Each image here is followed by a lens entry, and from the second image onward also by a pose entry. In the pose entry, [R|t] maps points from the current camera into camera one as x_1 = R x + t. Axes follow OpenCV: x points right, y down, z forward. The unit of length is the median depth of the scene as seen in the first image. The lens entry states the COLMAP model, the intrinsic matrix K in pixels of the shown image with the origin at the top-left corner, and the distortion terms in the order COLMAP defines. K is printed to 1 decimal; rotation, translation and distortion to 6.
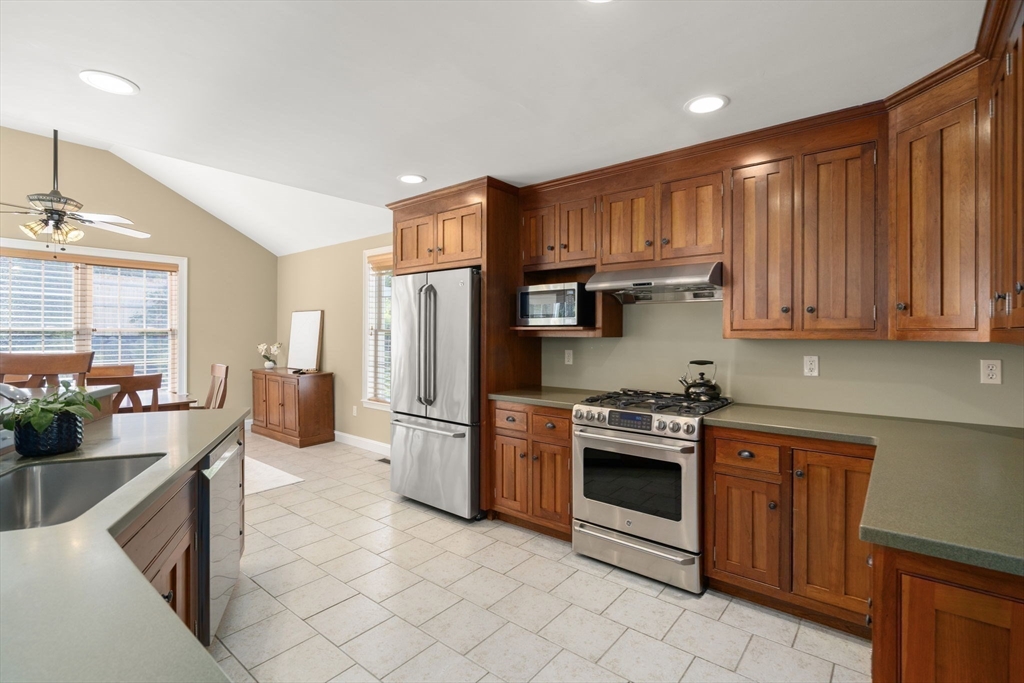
lens RADIAL K [[468.3, 0, 519.2], [0, 468.3, 337.4], [0, 0, 1]] dist [-0.001395, 0.000288]
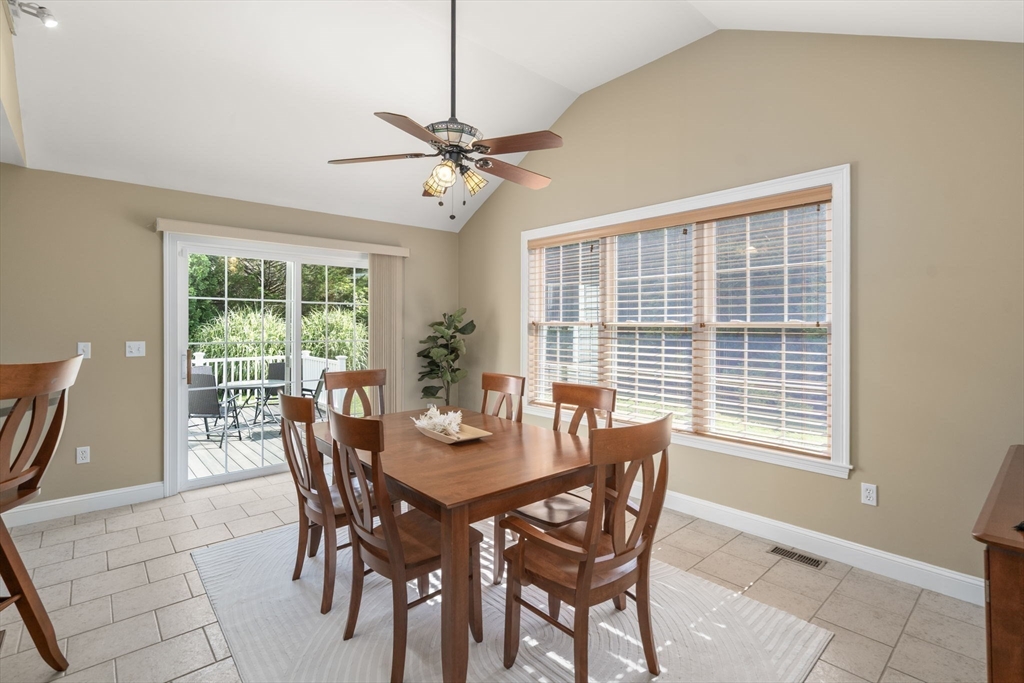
lens RADIAL K [[489.6, 0, 521.5], [0, 489.6, 321.8], [0, 0, 1]] dist [-0.000557, 0.000949]
pose [[-0.175789, -0.018941, -0.984246, -0.217601], [-0.016920, 0.999725, -0.016217, -0.005505], [0.984282, 0.013802, -0.176061, 0.880655]]
